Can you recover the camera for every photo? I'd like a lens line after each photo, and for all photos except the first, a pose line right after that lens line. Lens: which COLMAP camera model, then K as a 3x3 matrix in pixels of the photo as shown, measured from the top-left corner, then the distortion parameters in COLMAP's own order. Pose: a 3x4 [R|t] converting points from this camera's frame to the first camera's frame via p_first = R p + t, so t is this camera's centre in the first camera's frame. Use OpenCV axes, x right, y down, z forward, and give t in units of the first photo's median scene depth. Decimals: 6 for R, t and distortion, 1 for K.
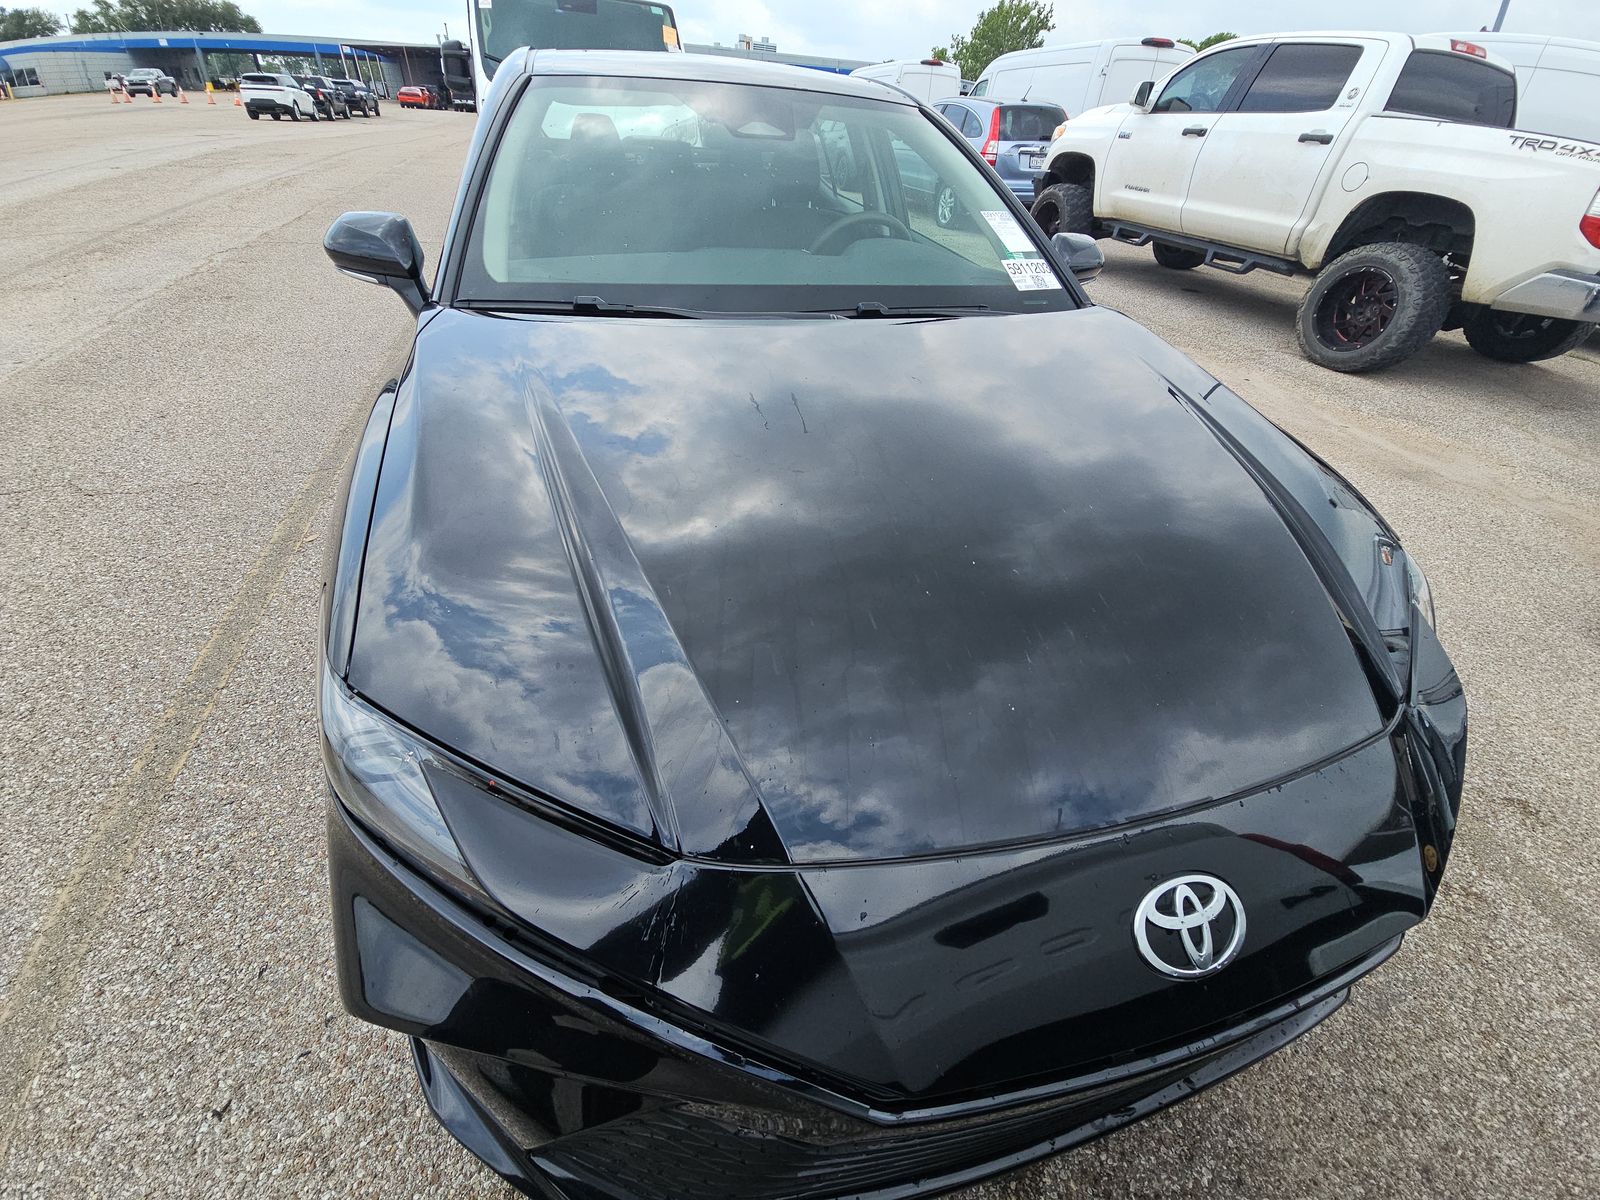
lens RADIAL K [[637.8, 0, 795.5], [0, 637.8, 595.5], [0, 0, 1]] dist [-0.012192, -0.001353]
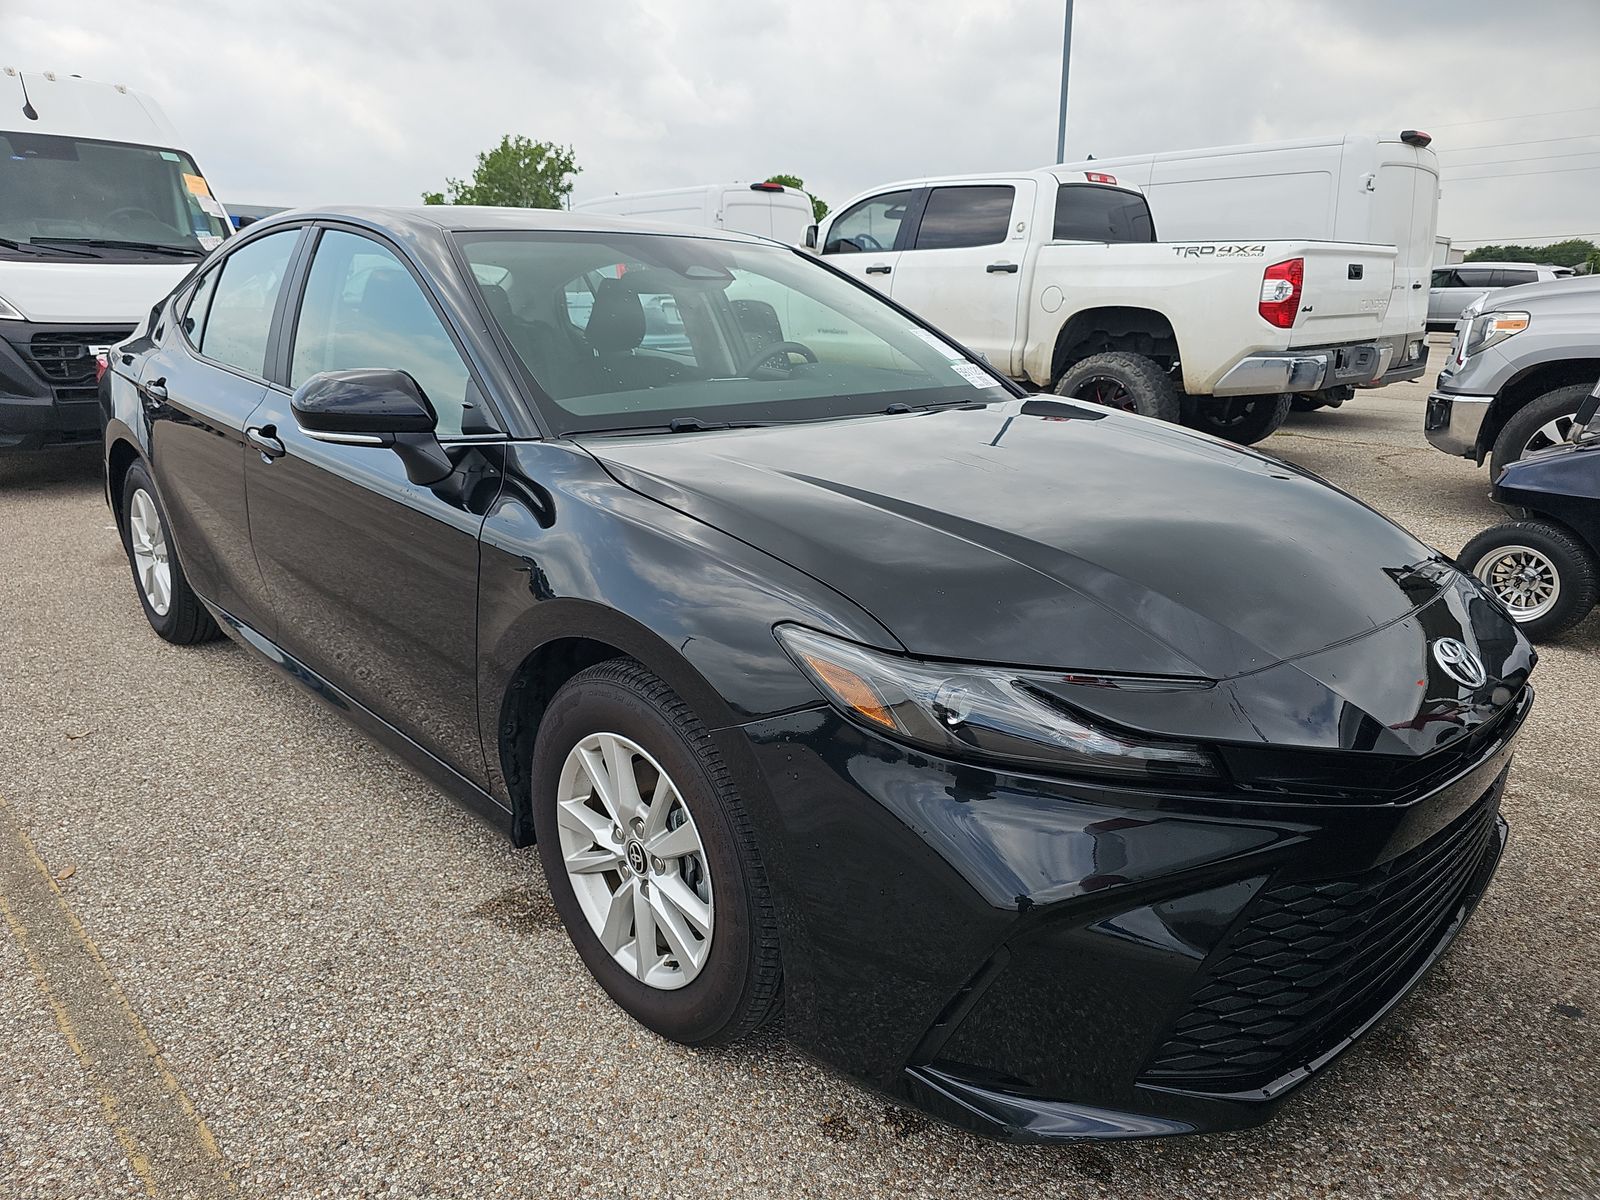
lens RADIAL K [[1078.1, 0, 801.7], [0, 1078.1, 599.6], [0, 0, 1]] dist [0.011050, 0.001293]
pose [[0.875405, -0.175752, 0.450308, -0.288393], [0.321078, 0.907786, -0.269876, 0.088740], [-0.361352, 0.380835, 0.851111, -0.115564]]
